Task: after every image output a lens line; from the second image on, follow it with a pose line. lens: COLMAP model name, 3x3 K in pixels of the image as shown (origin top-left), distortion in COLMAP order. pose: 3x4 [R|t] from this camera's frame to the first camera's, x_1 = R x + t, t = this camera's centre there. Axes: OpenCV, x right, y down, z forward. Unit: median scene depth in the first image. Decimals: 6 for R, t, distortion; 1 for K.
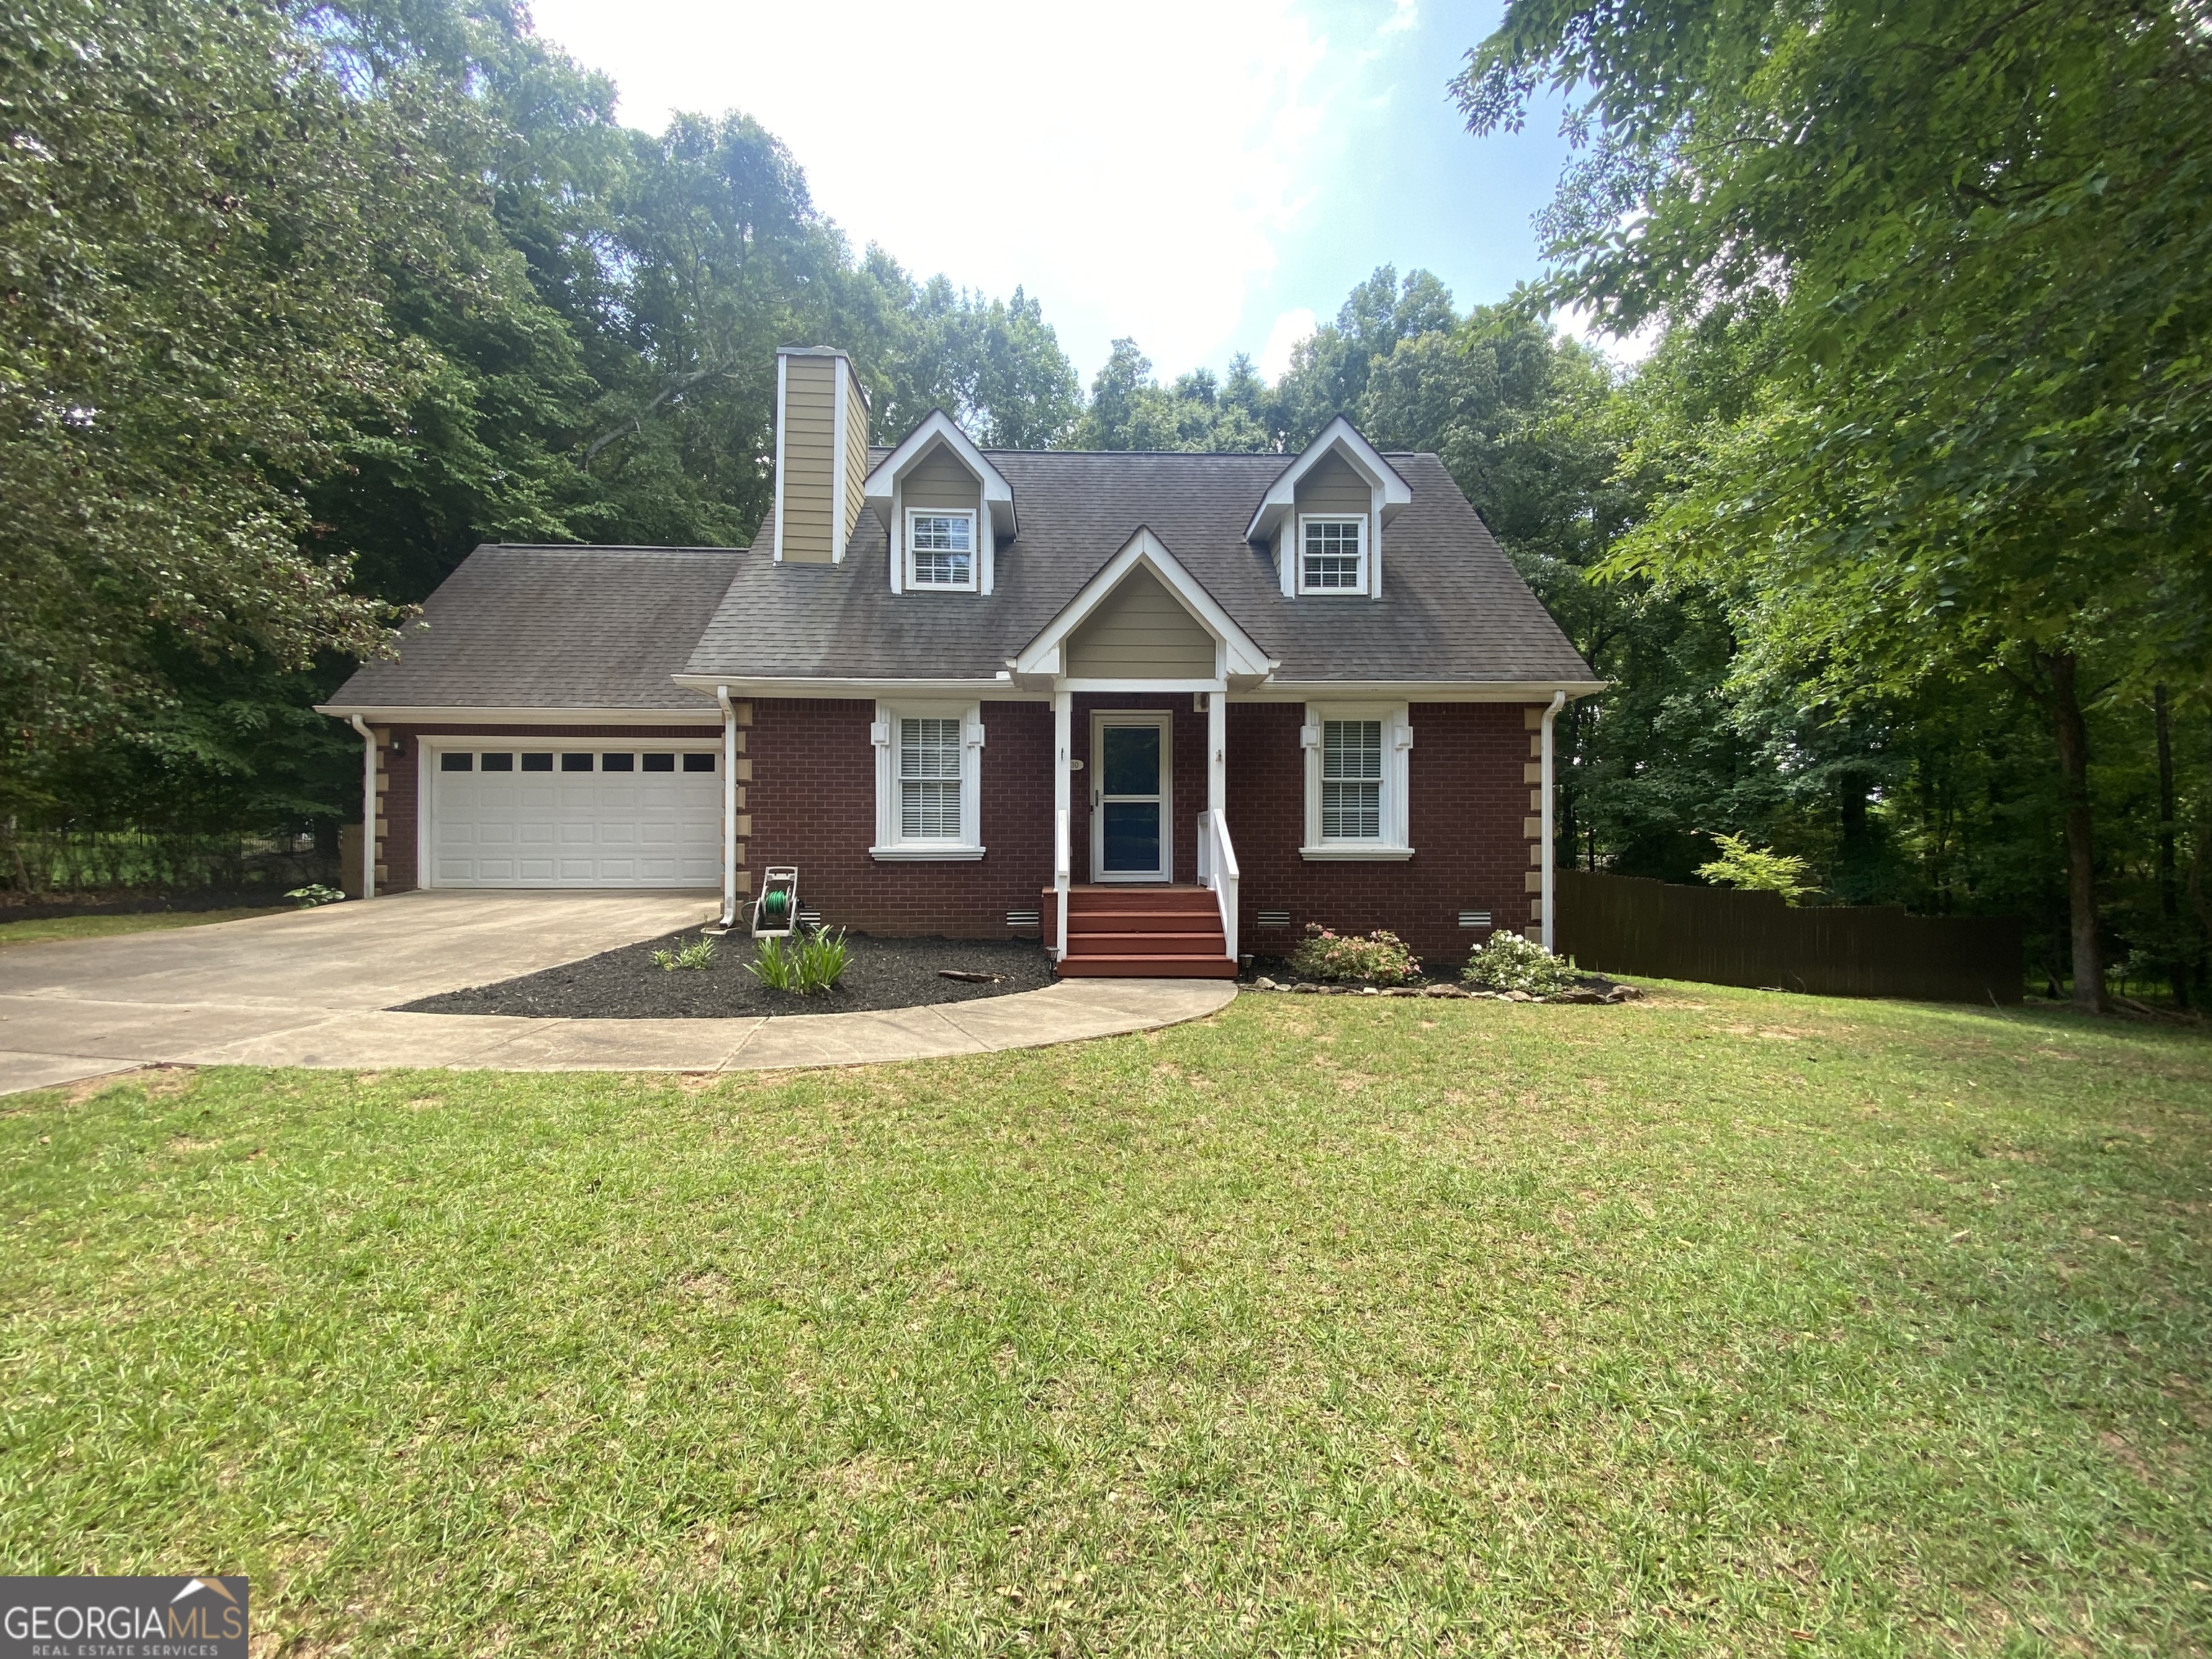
lens RADIAL K [[900.1, 0, 1089.4], [0, 900.1, 835.4], [0, 0, 1]] dist [0.054167, -0.045653]
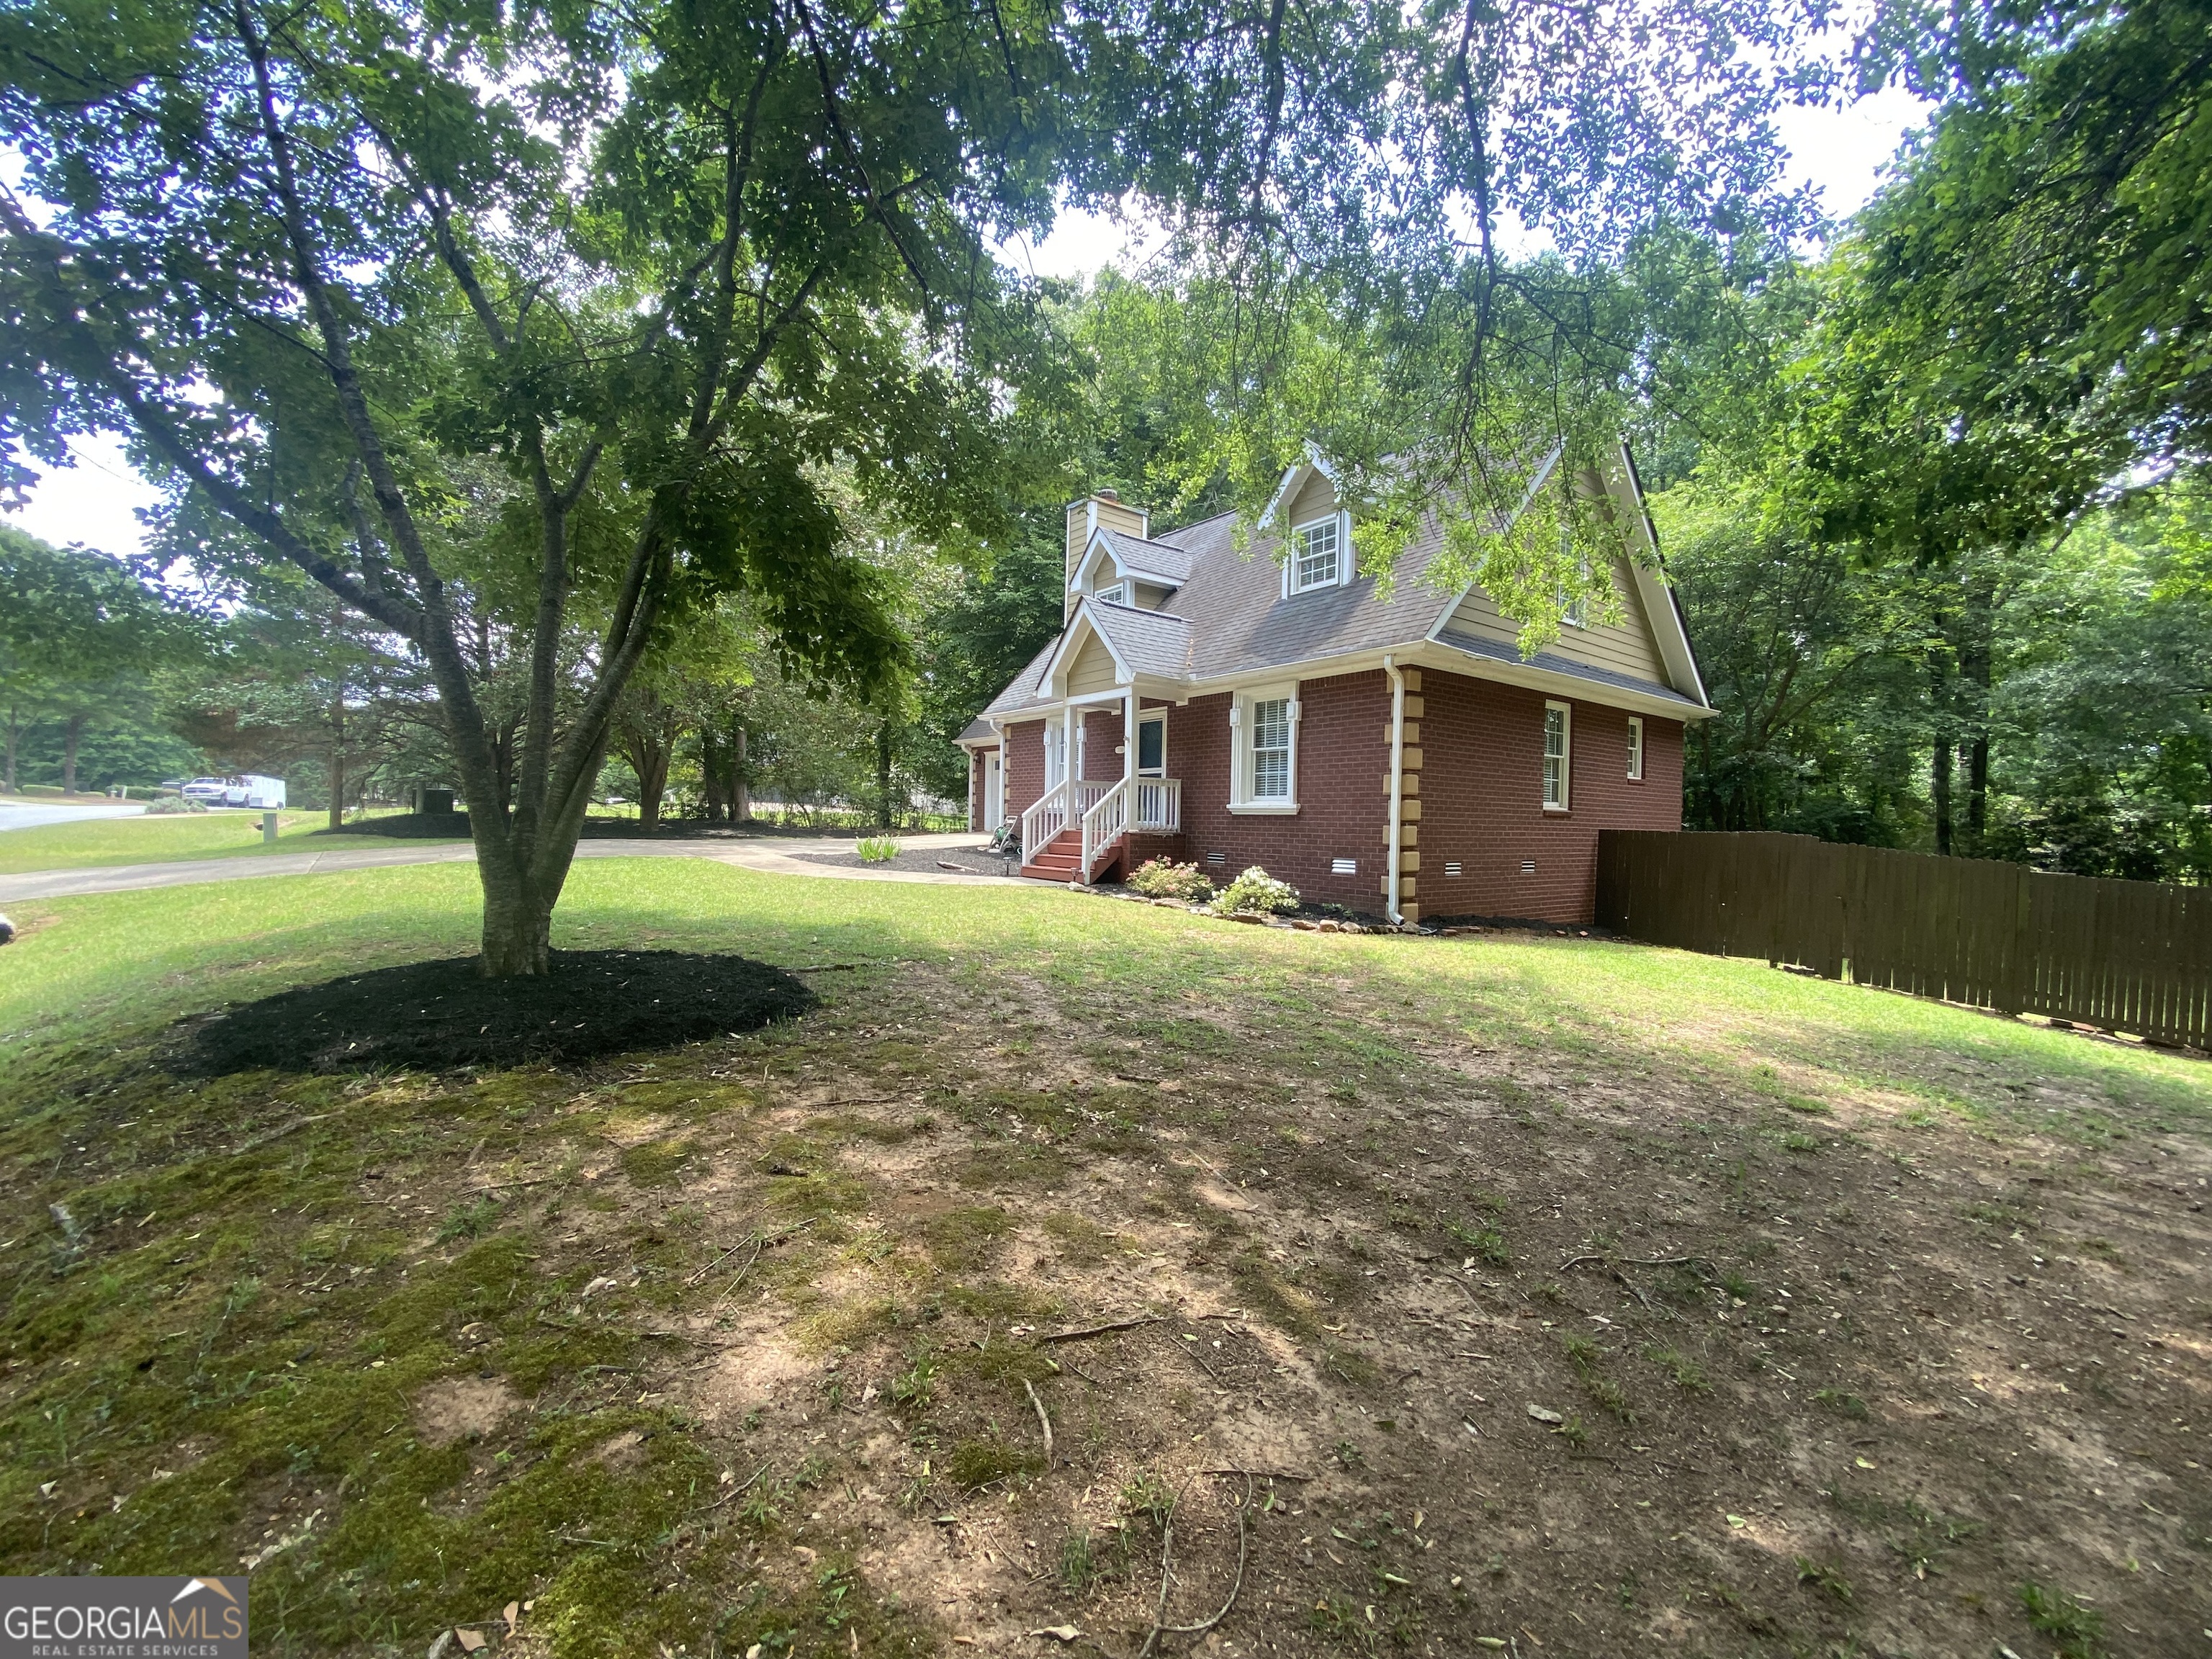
lens RADIAL K [[889.6, 0, 1094.9], [0, 889.6, 842.8], [0, 0, 1]] dist [0.053039, -0.043034]
pose [[0.572599, 0.029533, -0.819303, 1.158615], [-0.012658, 0.999550, 0.027184, 0.036402], [0.819738, -0.005195, 0.572716, 0.111155]]
